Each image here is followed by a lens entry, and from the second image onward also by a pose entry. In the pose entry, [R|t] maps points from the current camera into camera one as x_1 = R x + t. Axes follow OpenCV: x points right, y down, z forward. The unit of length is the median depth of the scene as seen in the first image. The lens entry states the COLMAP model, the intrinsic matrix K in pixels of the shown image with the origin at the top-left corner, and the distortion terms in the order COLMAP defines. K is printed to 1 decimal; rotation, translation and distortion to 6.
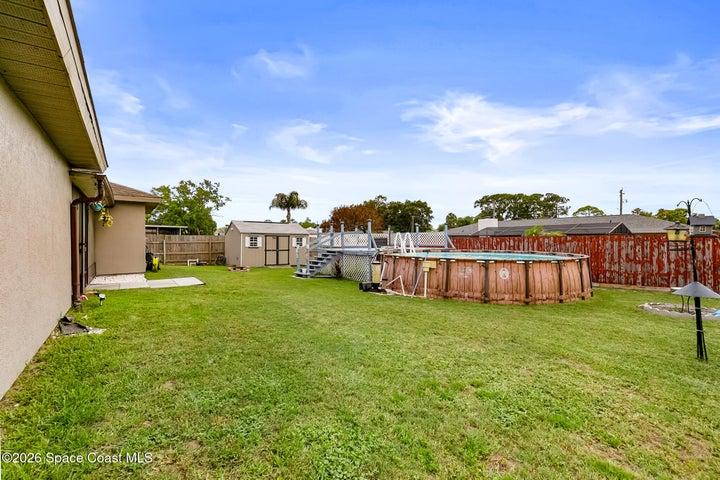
lens RADIAL K [[305.1, 0, 360.0], [0, 305.1, 240.0], [0, 0, 1]] dist [-0.000635, -0.000017]
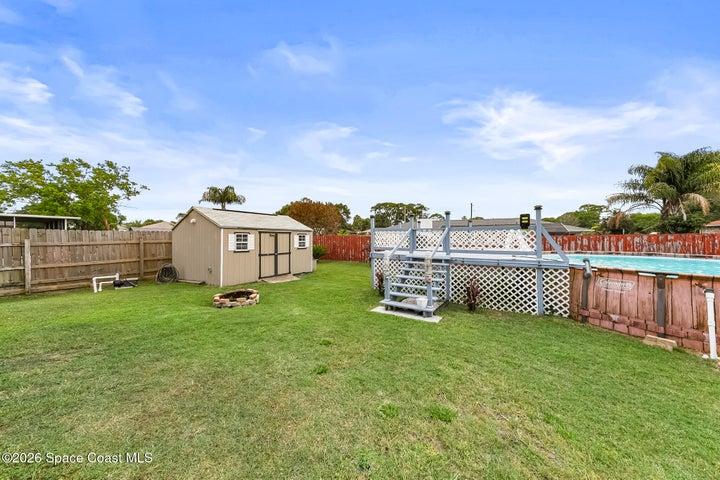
lens RADIAL K [[228.5, 0, 359.7], [0, 228.5, 236.0], [0, 0, 1]] dist [0.000490, -0.000018]
pose [[0.925590, -0.000293, 0.378528, -0.133393], [-0.000701, 0.999997, 0.002488, -0.003378], [-0.378528, -0.002568, 0.925586, 0.213736]]
